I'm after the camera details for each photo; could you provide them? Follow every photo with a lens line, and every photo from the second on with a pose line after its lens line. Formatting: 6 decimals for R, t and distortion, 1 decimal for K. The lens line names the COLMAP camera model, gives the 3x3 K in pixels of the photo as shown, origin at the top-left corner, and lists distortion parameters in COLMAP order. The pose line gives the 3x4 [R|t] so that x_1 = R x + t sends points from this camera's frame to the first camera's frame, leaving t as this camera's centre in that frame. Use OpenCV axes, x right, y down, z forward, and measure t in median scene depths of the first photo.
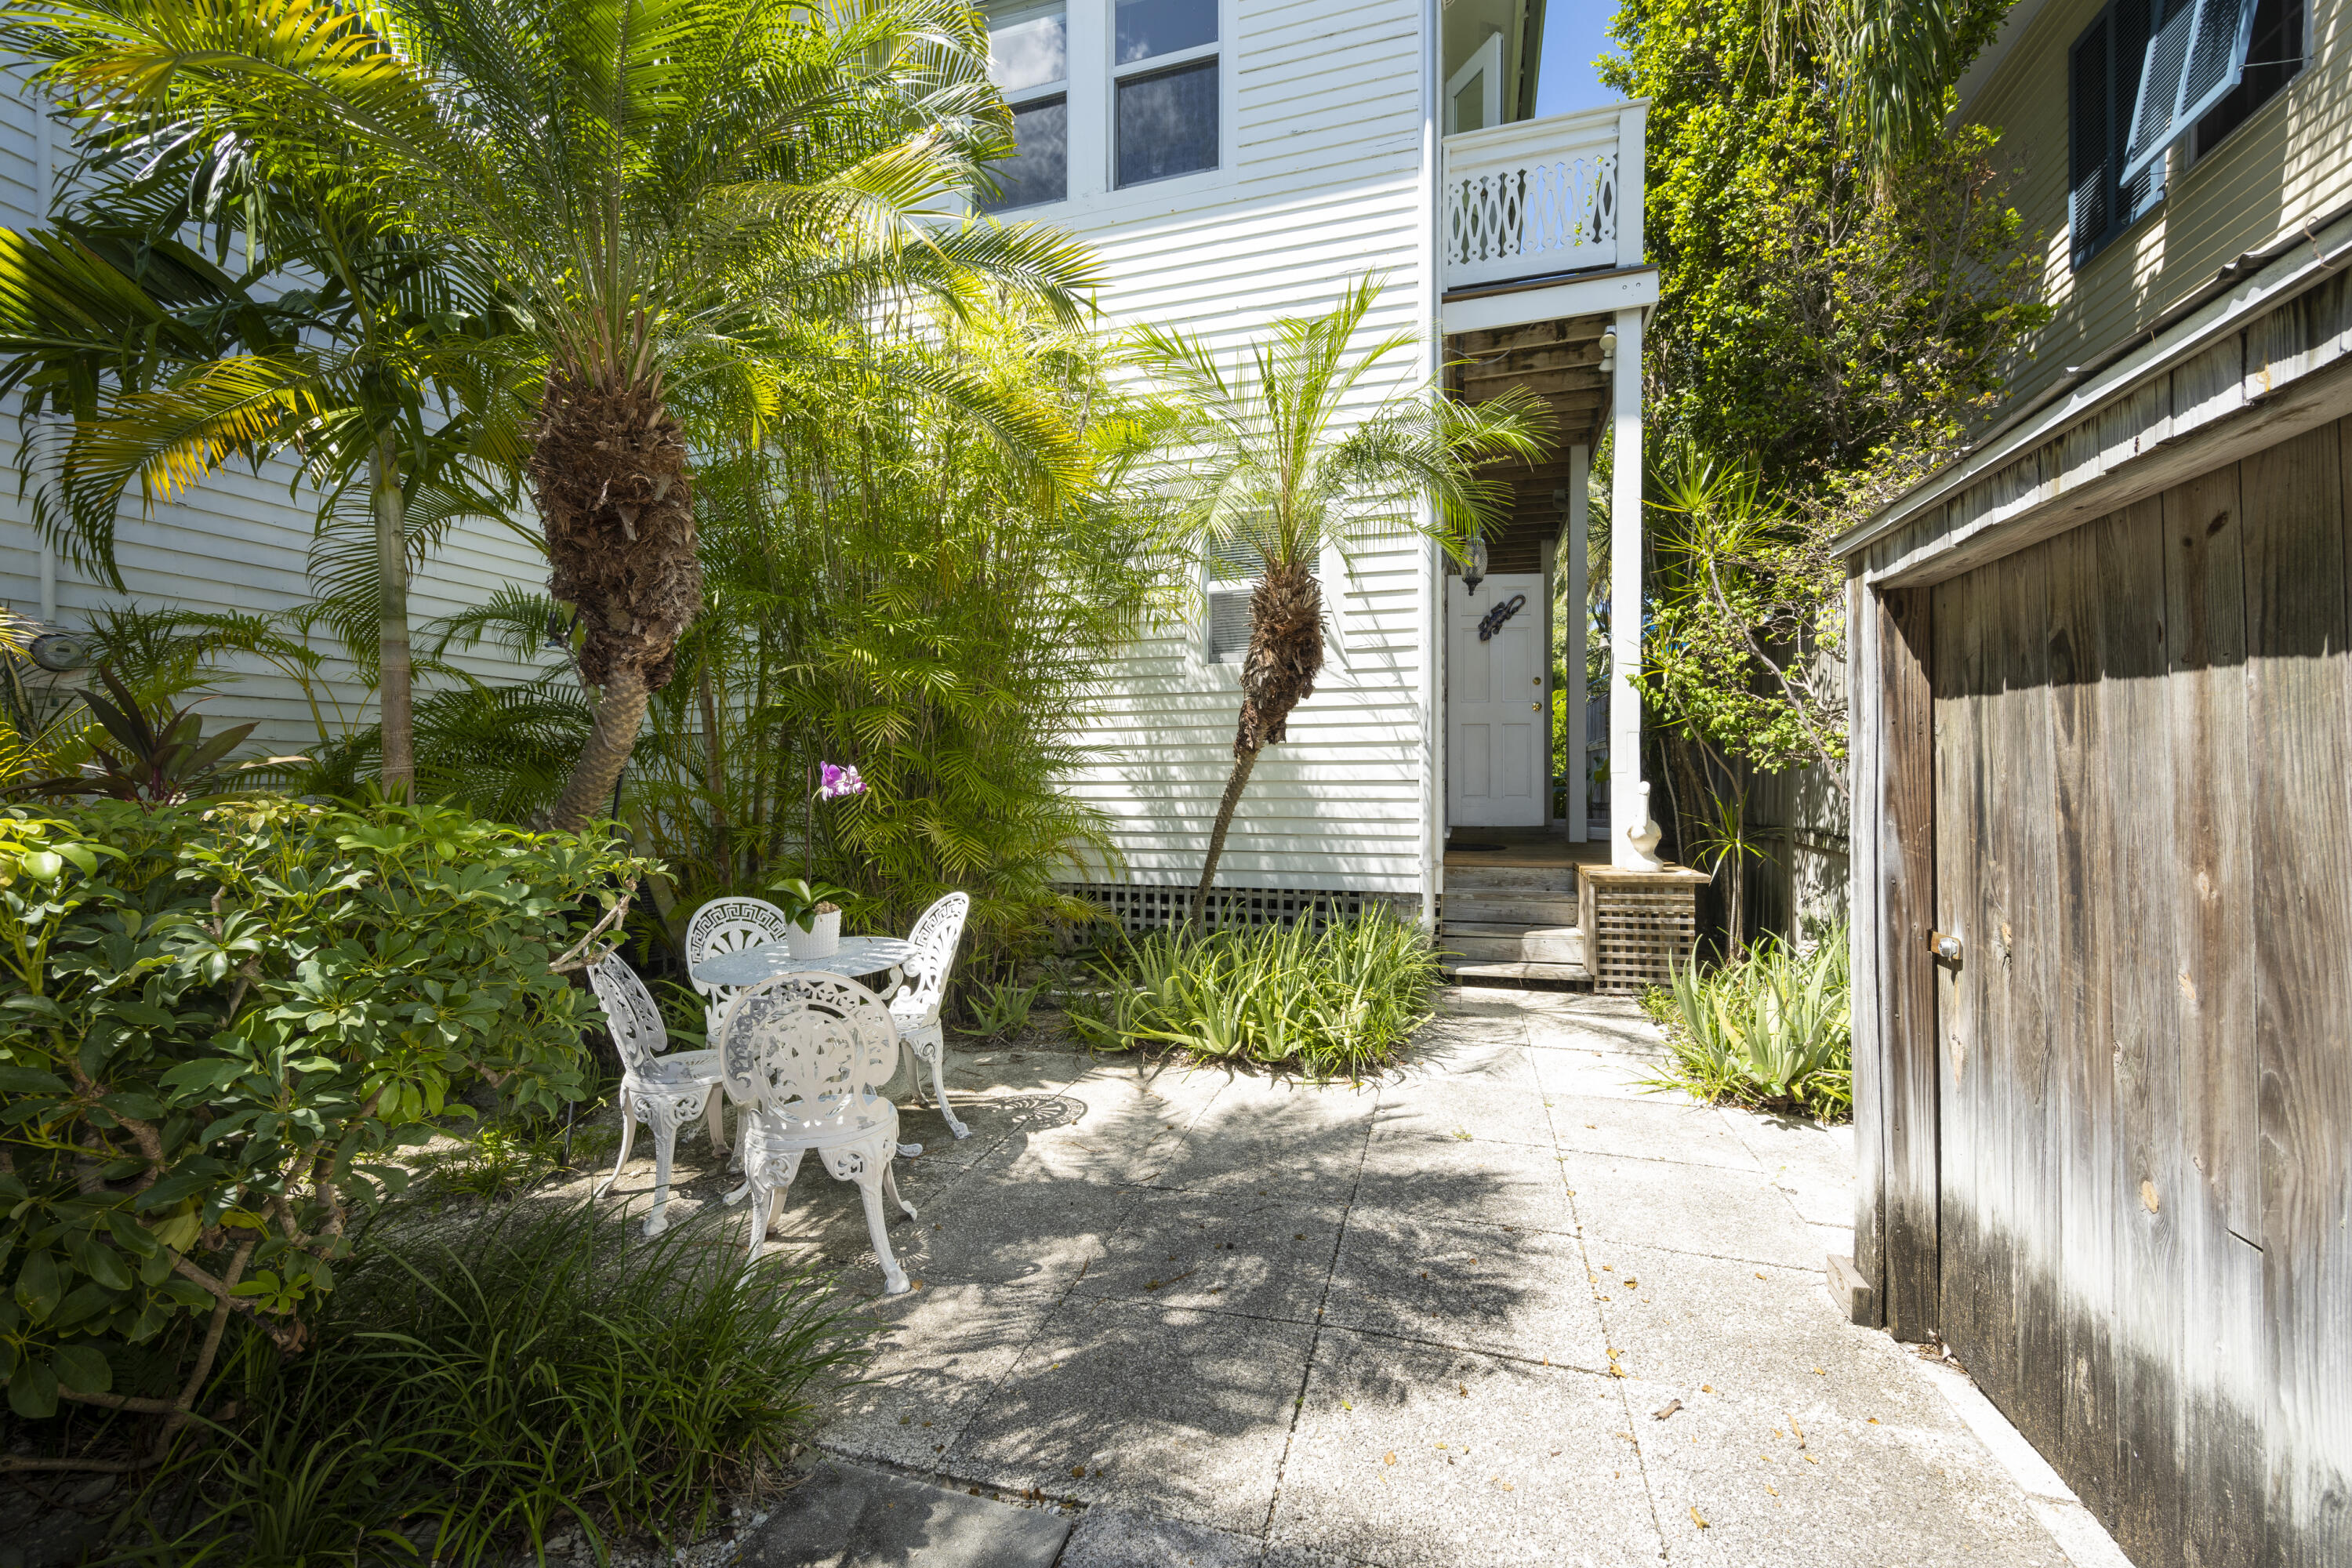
lens RADIAL K [[926.6, 0, 1184.9], [0, 926.6, 782.7], [0, 0, 1]] dist [-0.002799, 0.000341]
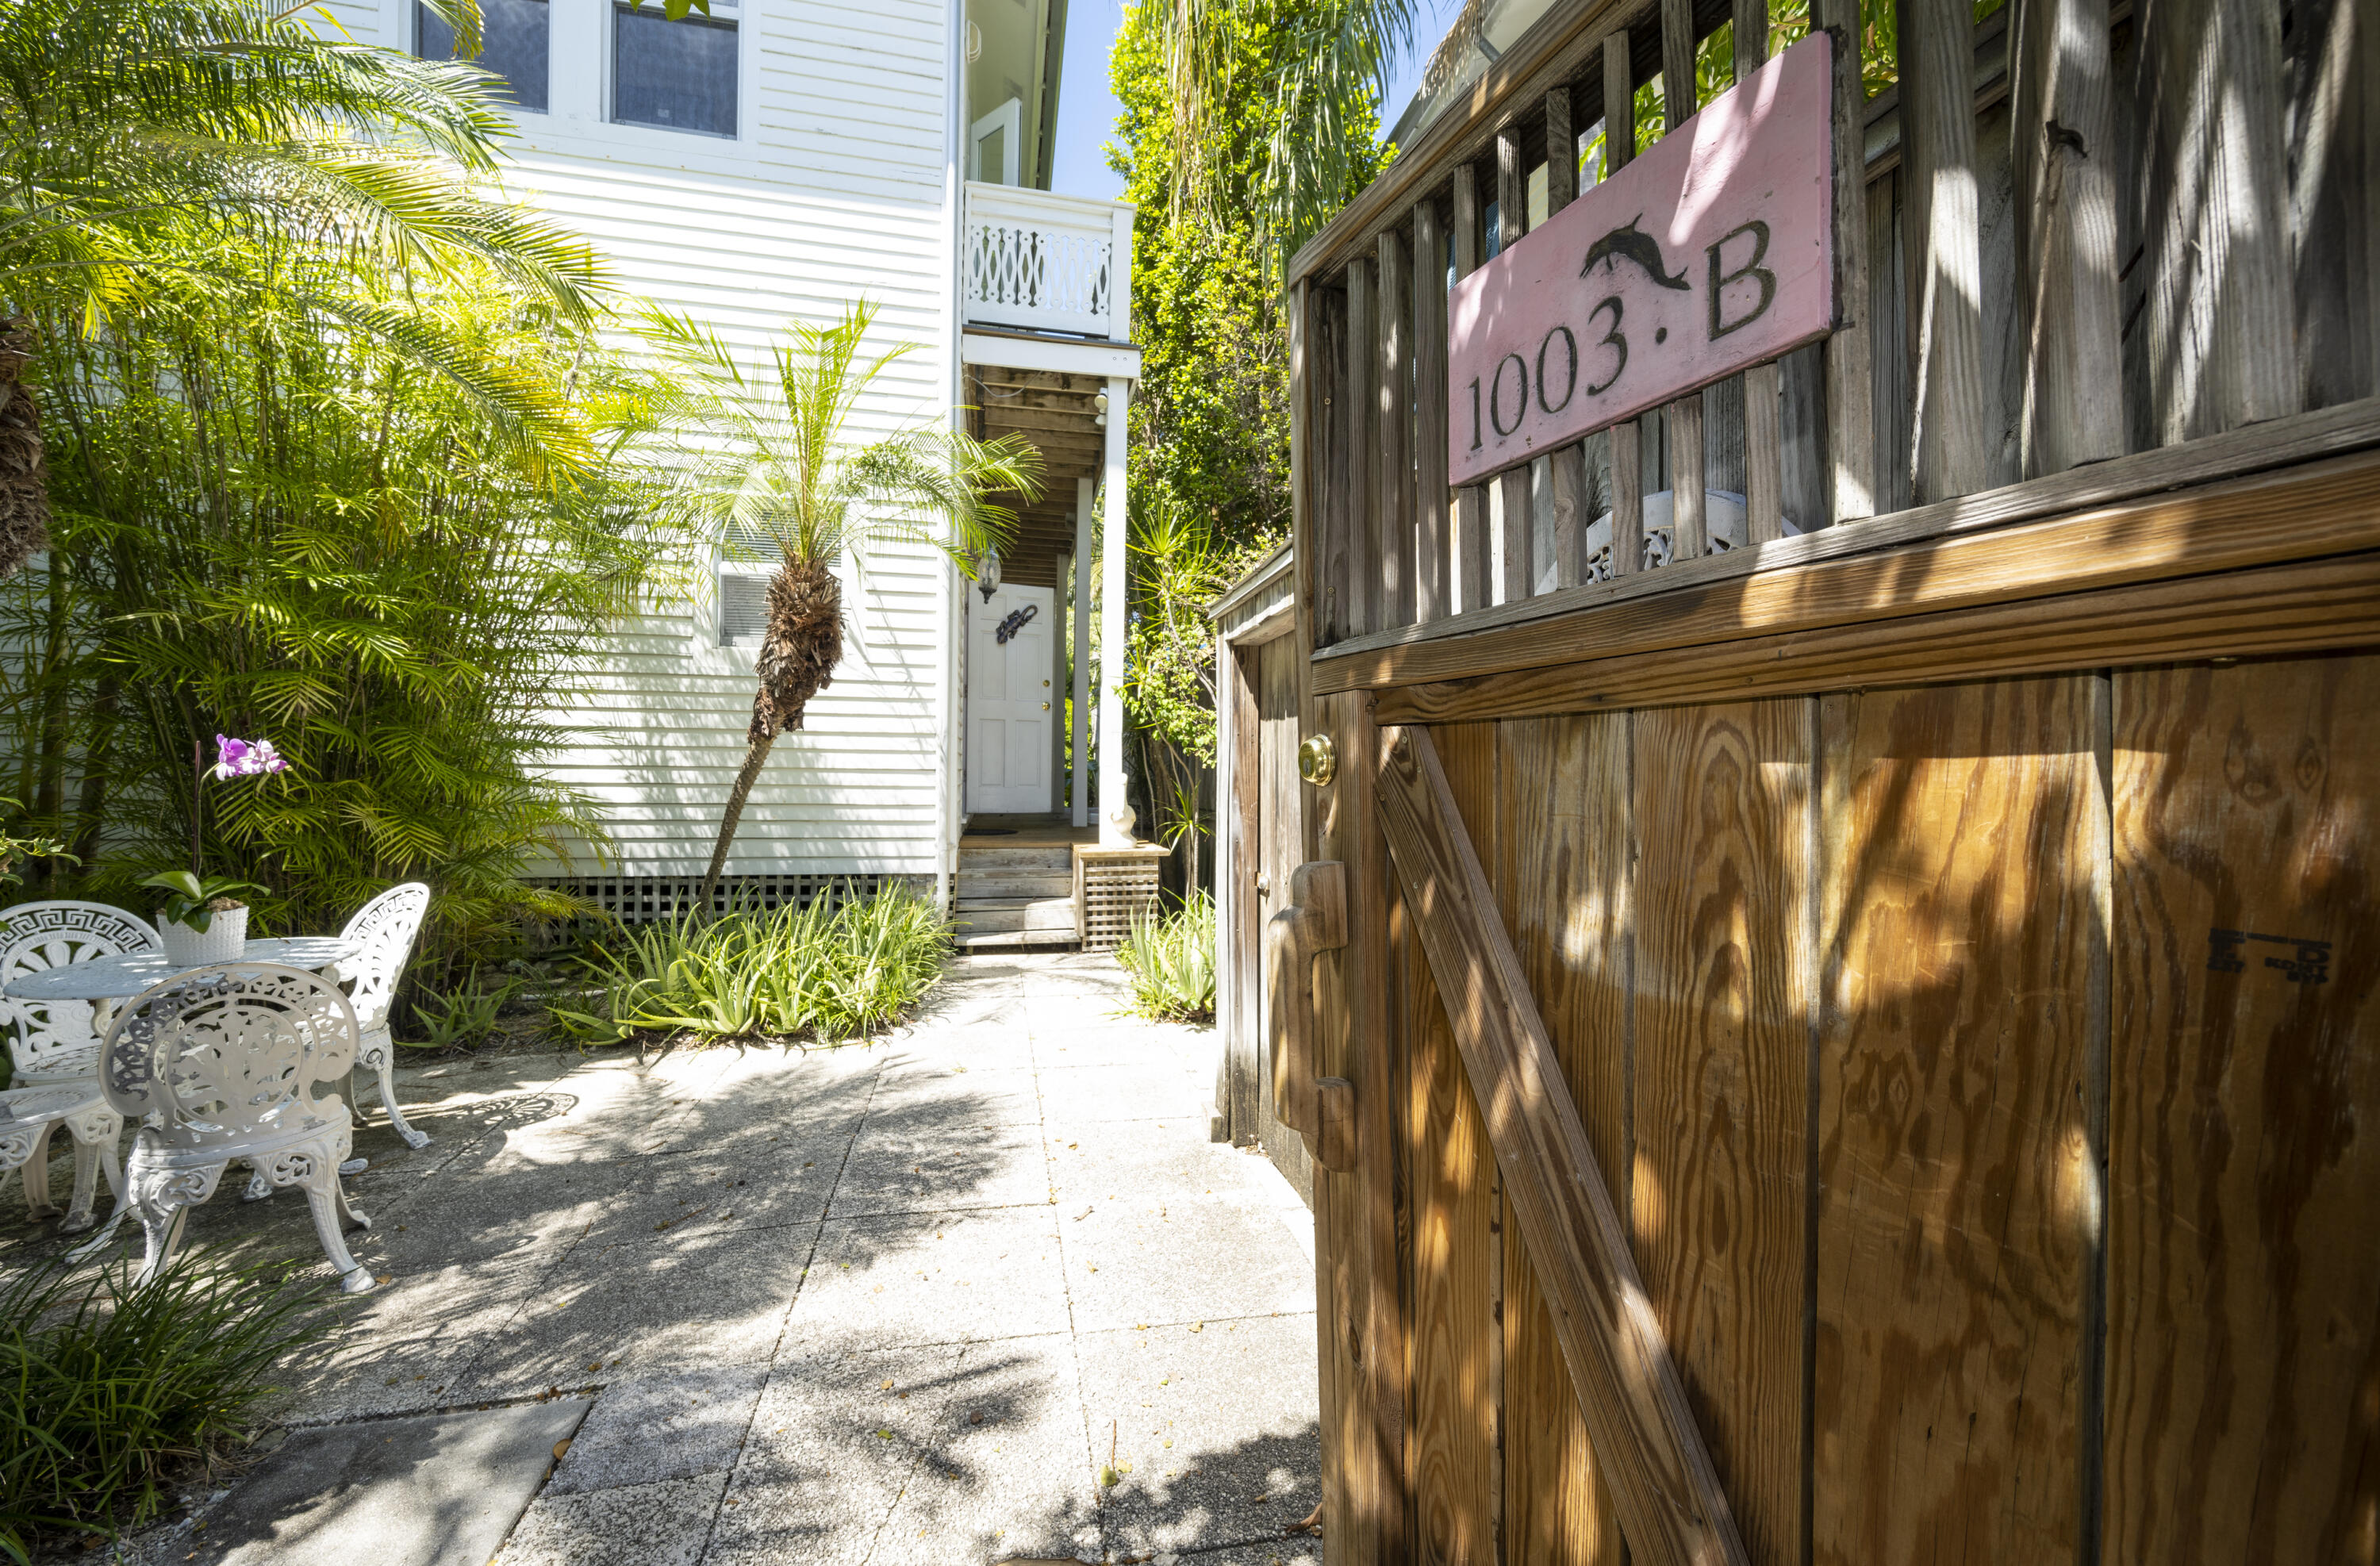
lens RADIAL K [[939.4, 0, 1197.0], [0, 939.4, 787.6], [0, 0, 1]] dist [-0.002902, -0.000214]
pose [[0.876848, 0.007757, 0.480704, -0.011011], [-0.014932, 0.999827, 0.011103, 0.002392], [-0.480535, -0.016913, 0.876812, -0.161569]]
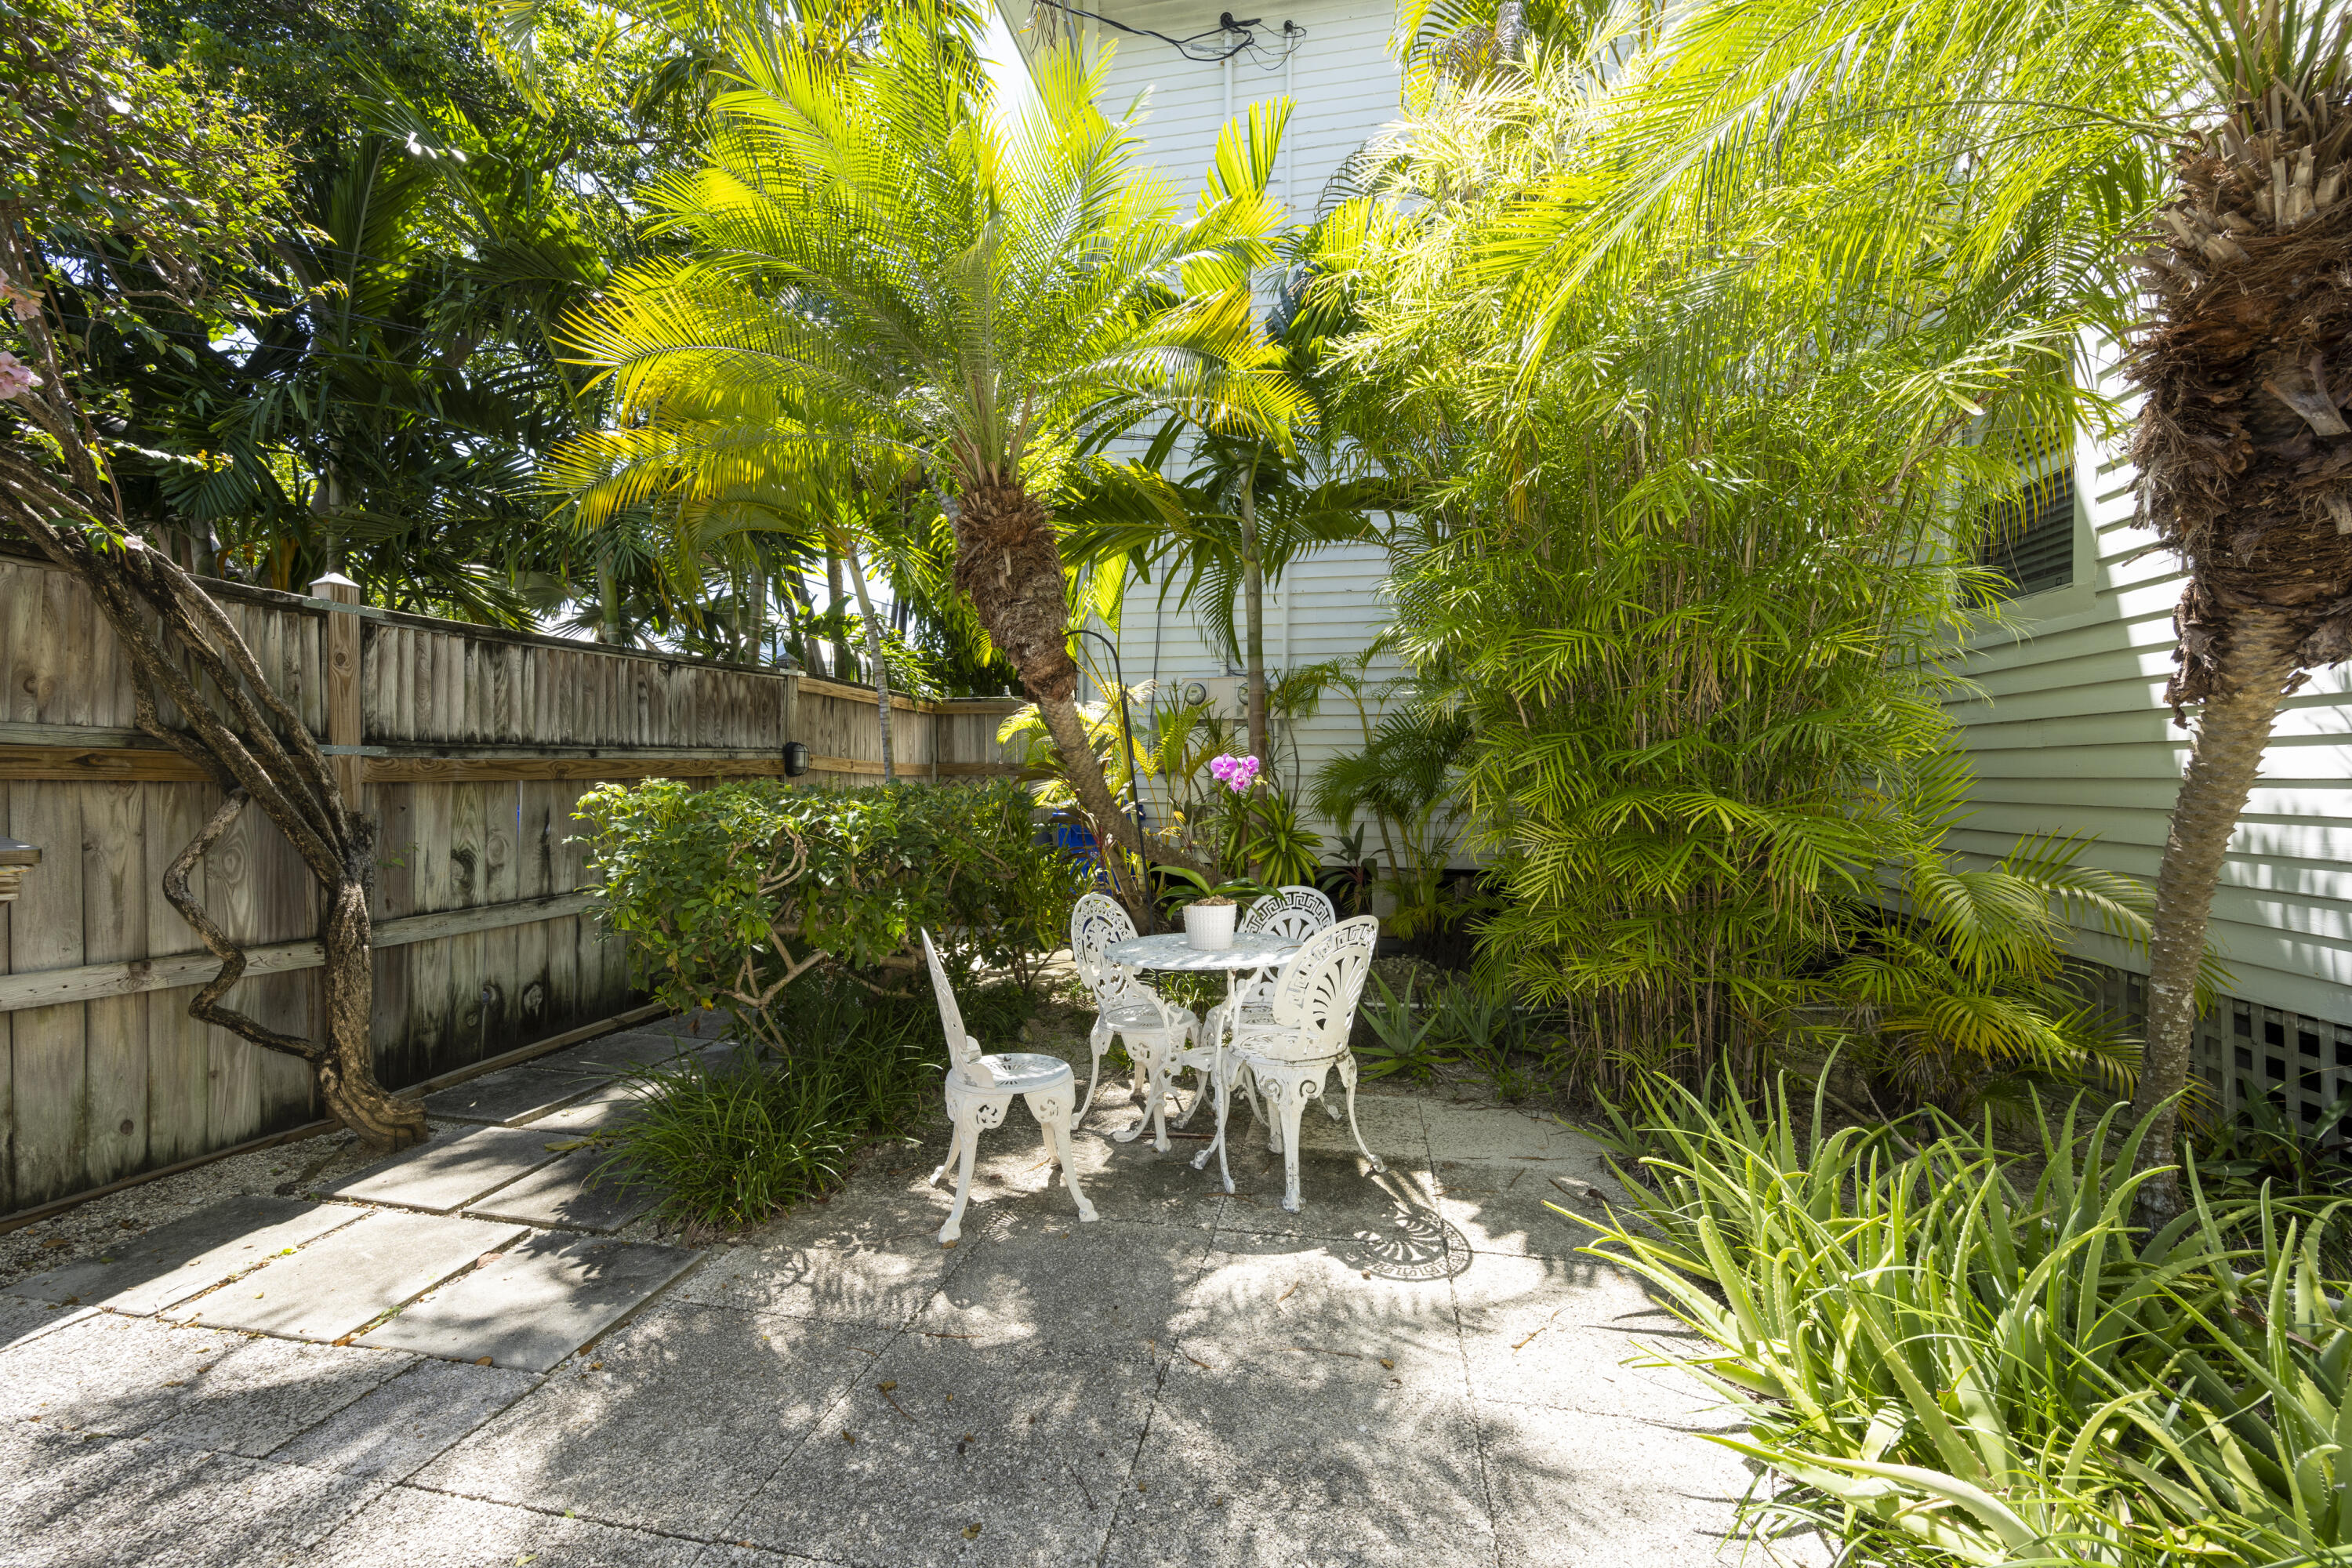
lens RADIAL K [[926.6, 0, 1130.8], [0, 926.6, 794.5], [0, 0, 1]] dist [-0.002799, 0.000341]
pose [[0.056548, -0.004466, -0.998390, 0.472264], [0.004882, 0.999979, -0.004197, 0.027987], [0.998388, -0.004637, 0.056569, 0.722038]]
